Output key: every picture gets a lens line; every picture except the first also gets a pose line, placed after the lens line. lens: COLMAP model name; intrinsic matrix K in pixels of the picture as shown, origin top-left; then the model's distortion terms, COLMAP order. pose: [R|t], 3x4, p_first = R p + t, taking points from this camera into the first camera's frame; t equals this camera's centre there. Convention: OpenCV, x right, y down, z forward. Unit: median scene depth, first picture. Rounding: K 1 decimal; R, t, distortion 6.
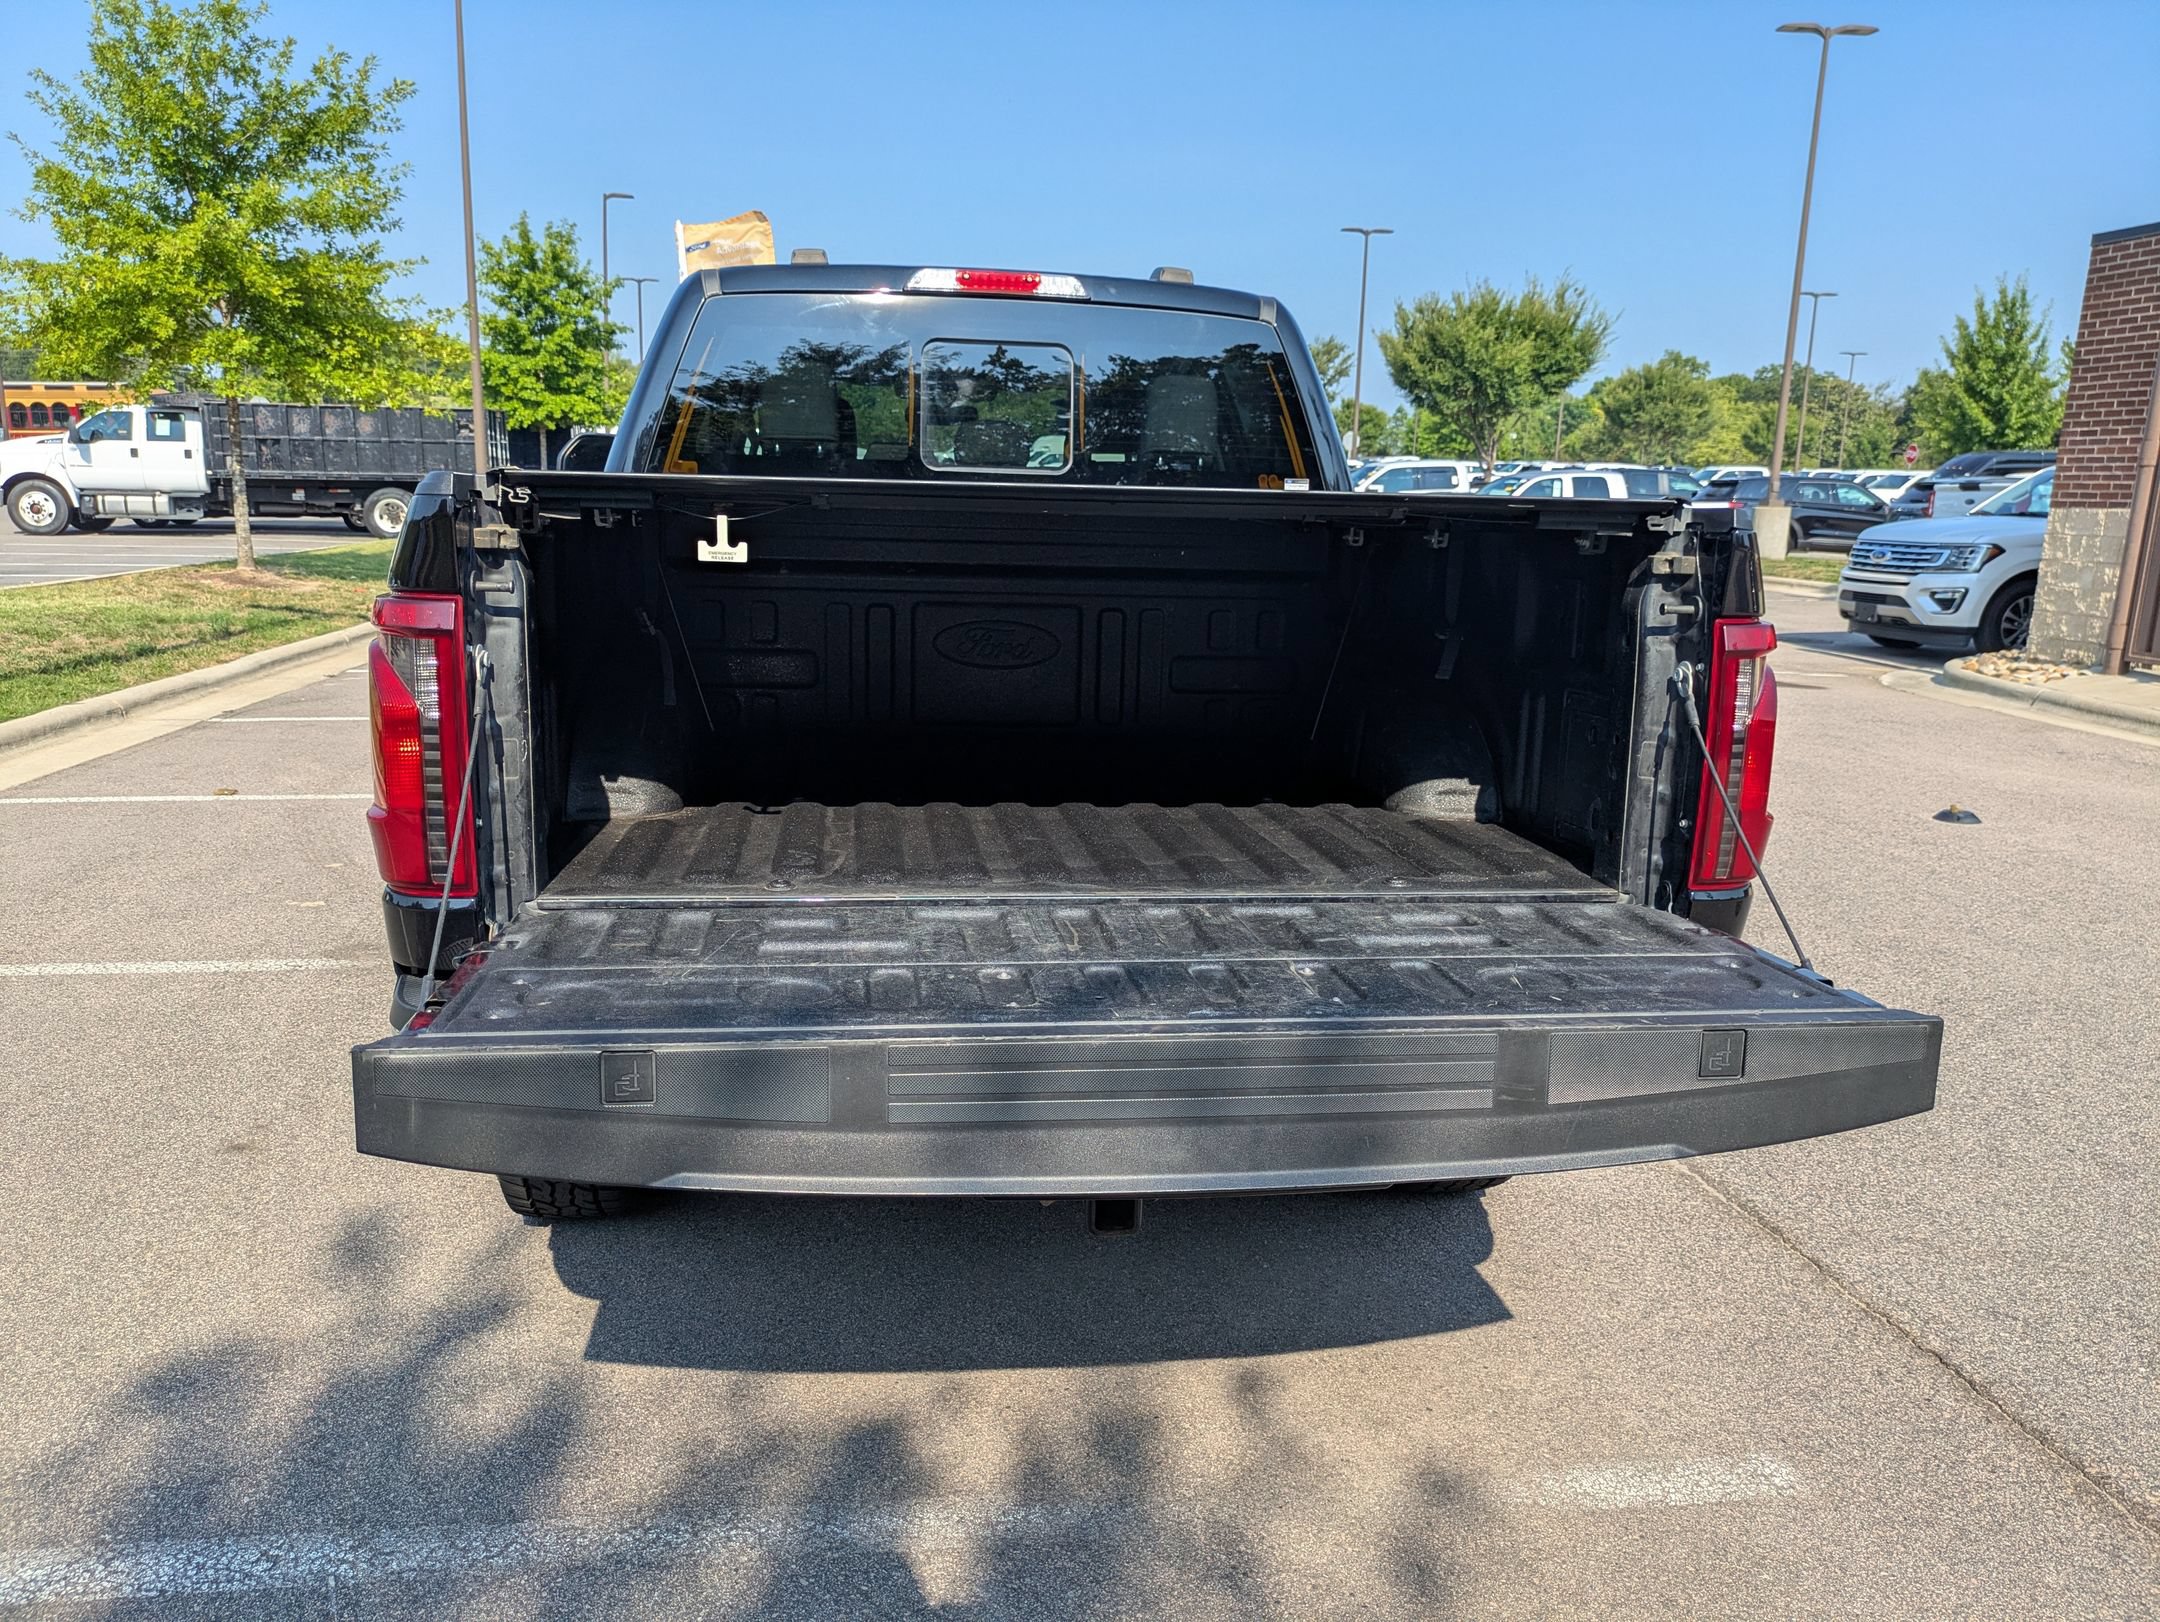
lens RADIAL K [[1593.3, 0, 1069.9], [0, 1593.3, 819.3], [0, 0, 1]] dist [0.043731, -0.033829]
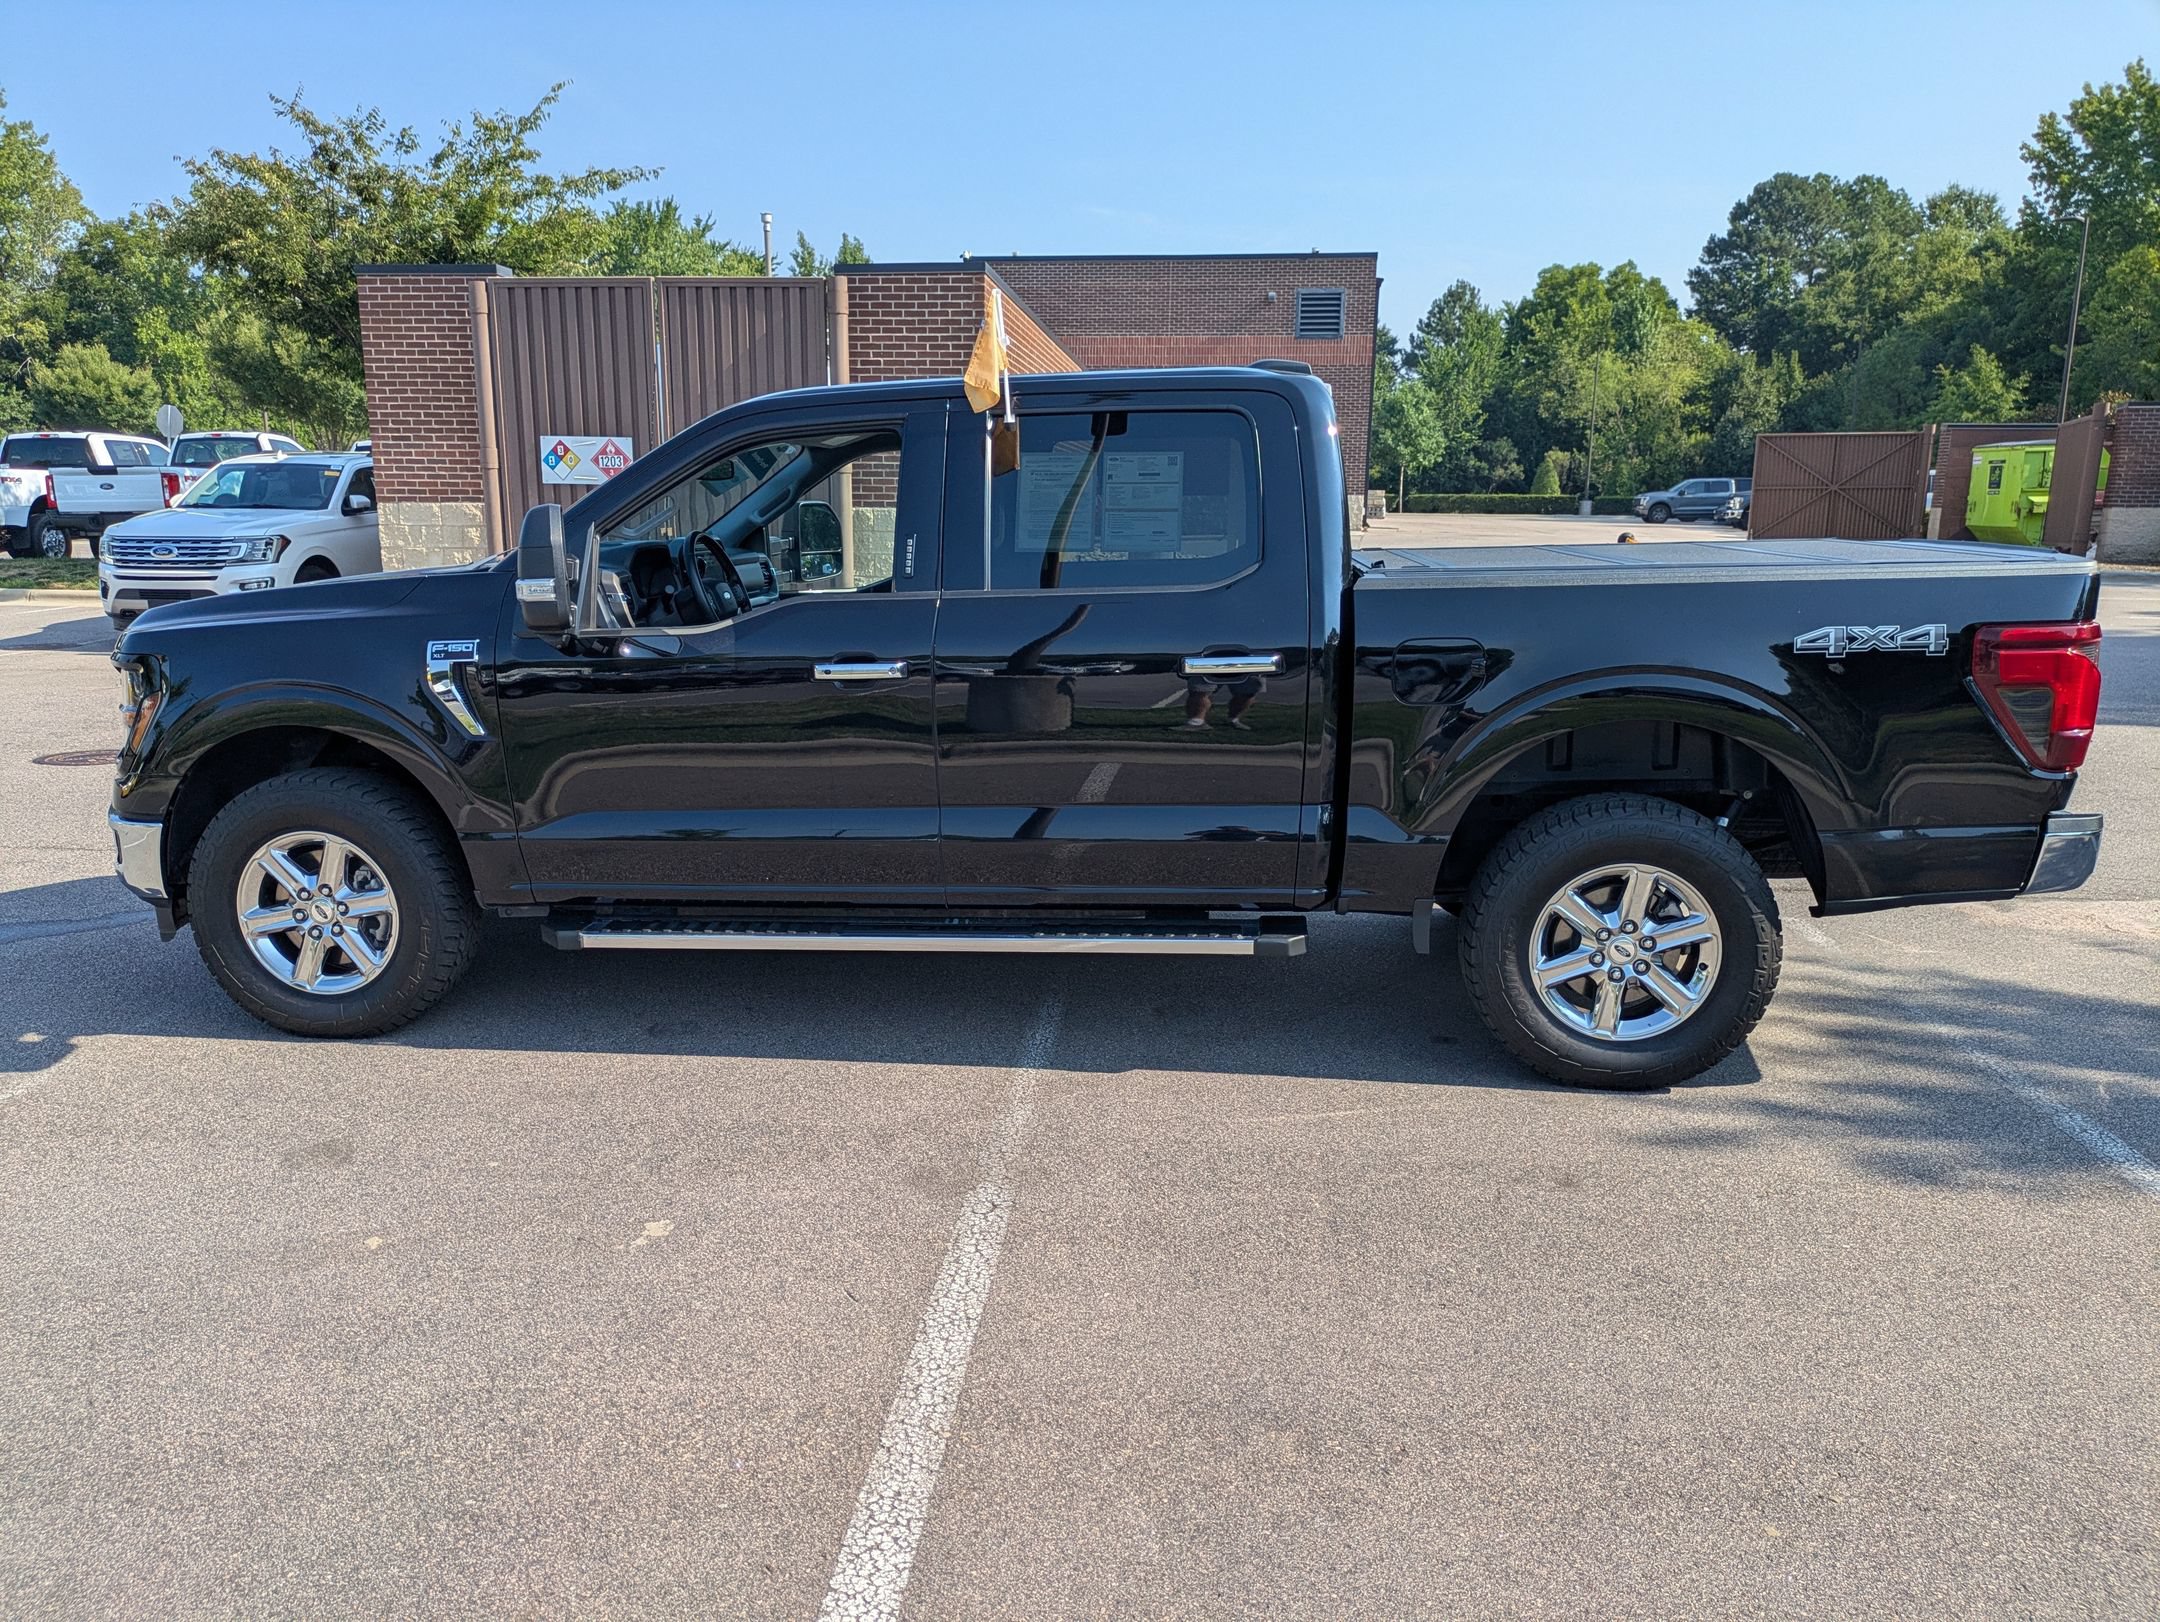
lens RADIAL K [[1593.3, 0, 1053.1], [0, 1593.3, 836.8], [0, 0, 1]] dist [0.043731, -0.033829]
pose [[0.233711, -0.233929, 0.943746, -0.424375], [0.203449, 0.960906, 0.187800, -0.081294], [-0.950783, 0.148113, 0.272167, 0.264220]]
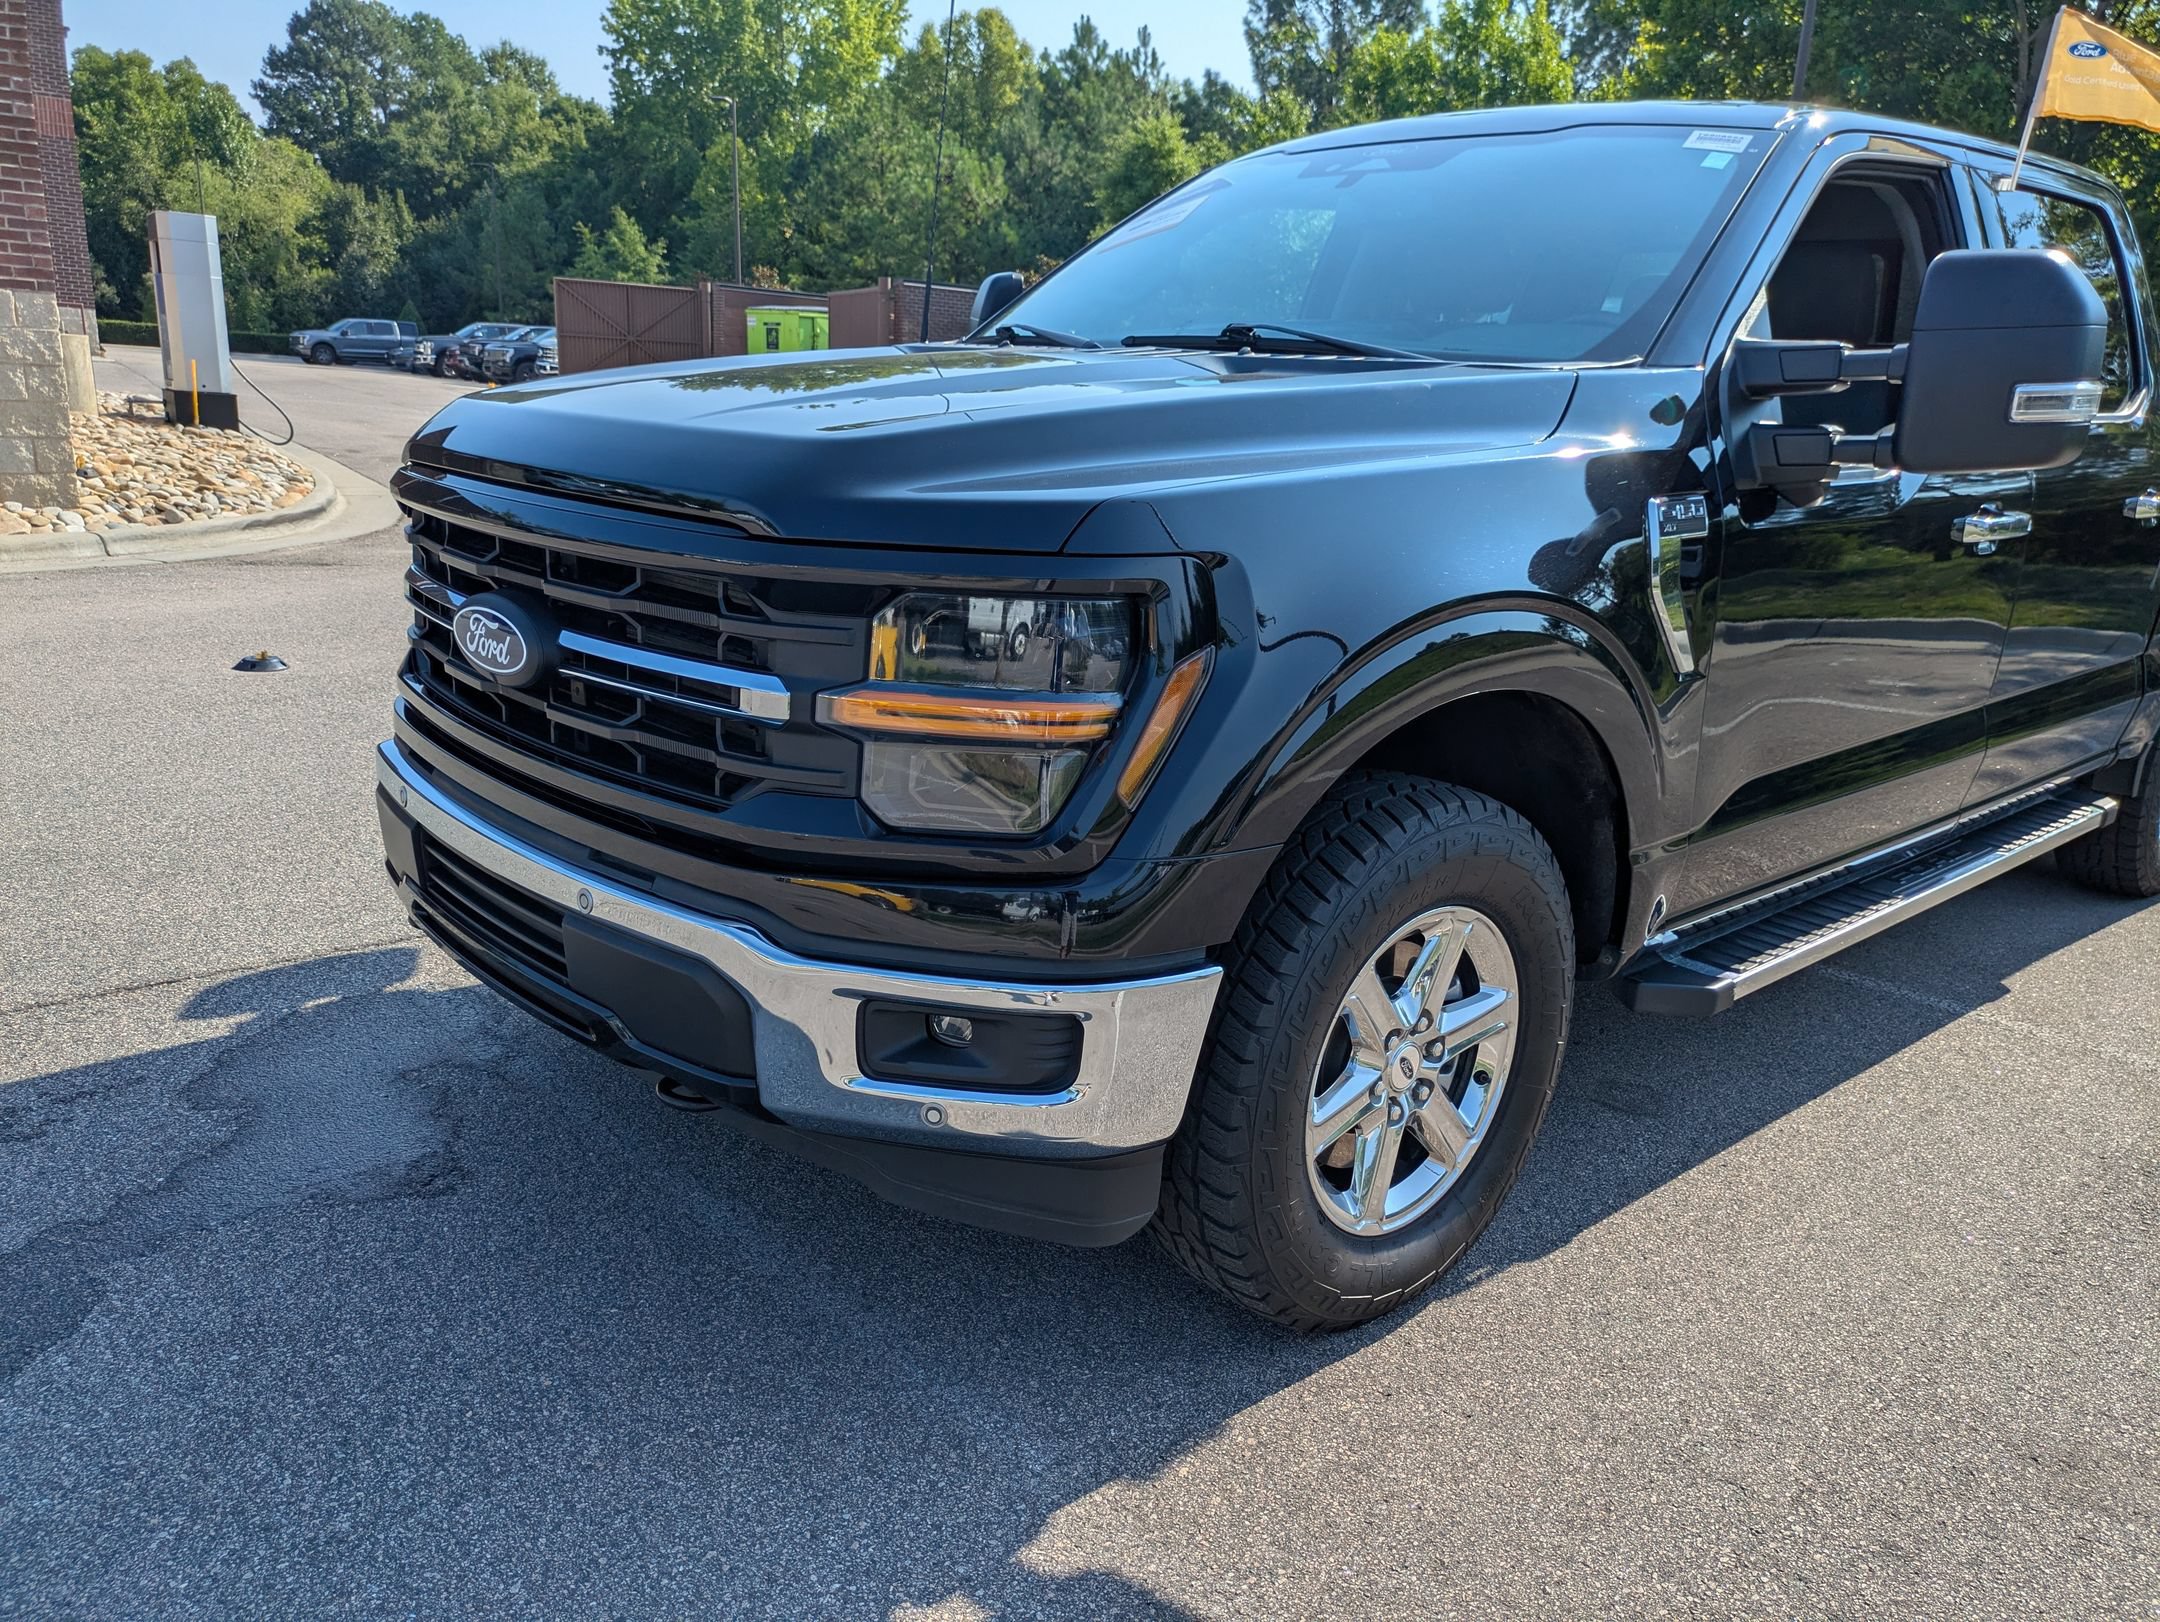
lens RADIAL K [[1593.3, 0, 1083.2], [0, 1593.3, 840.2], [0, 0, 1]] dist [0.043731, -0.033829]
pose [[-0.569825, -0.283522, 0.771307, -0.227259], [0.098053, 0.908433, 0.406367, -0.130479], [-0.815896, 0.307187, -0.489847, 0.643029]]
